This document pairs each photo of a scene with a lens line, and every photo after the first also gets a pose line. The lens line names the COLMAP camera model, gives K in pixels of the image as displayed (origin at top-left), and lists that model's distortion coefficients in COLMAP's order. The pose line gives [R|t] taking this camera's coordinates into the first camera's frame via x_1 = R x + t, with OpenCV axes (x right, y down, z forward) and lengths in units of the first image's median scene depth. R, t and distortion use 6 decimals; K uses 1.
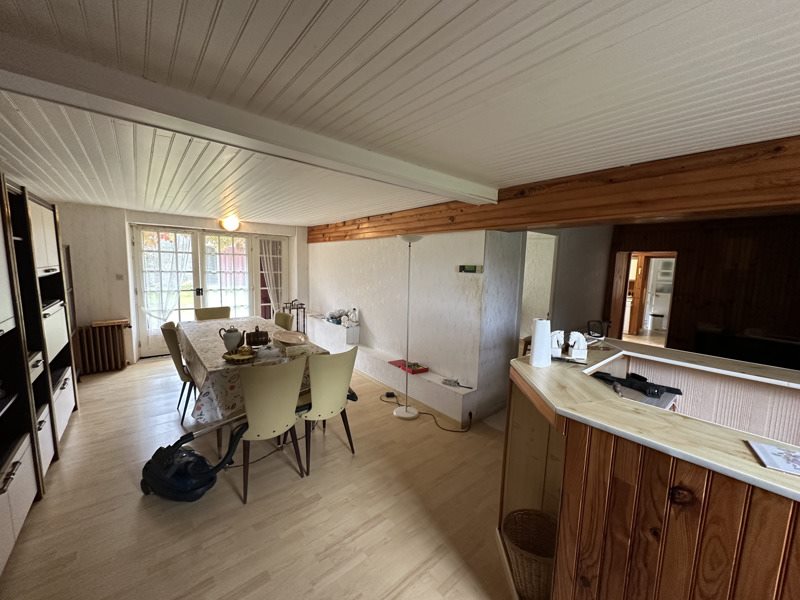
lens RADIAL K [[316.0, 0, 400.1], [0, 316.0, 301.5], [0, 0, 1]] dist [-0.004045, -0.000462]
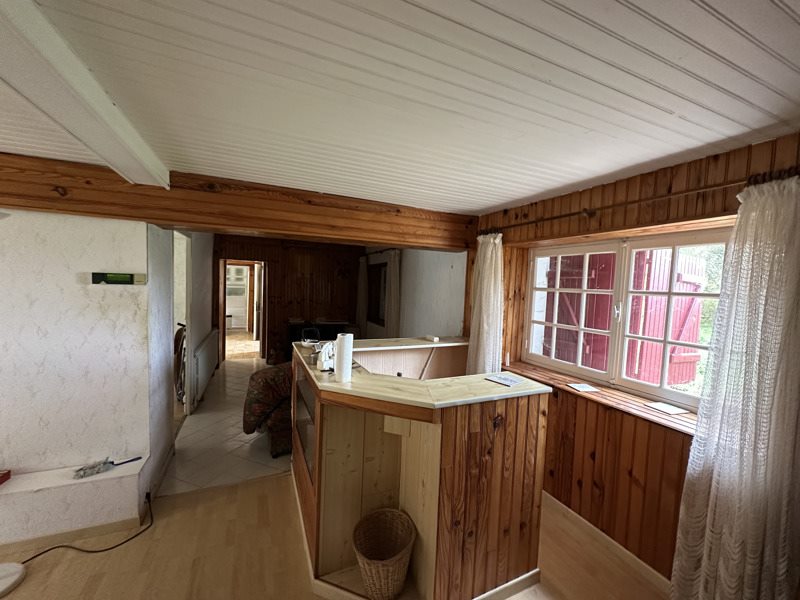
lens RADIAL K [[316.0, 0, 394.6], [0, 316.0, 302.0], [0, 0, 1]] dist [-0.004045, -0.000462]
pose [[0.280434, -0.071873, 0.957179, -0.261565], [0.081140, 0.995399, 0.050971, -0.047119], [-0.956438, 0.063371, 0.284976, 0.313082]]
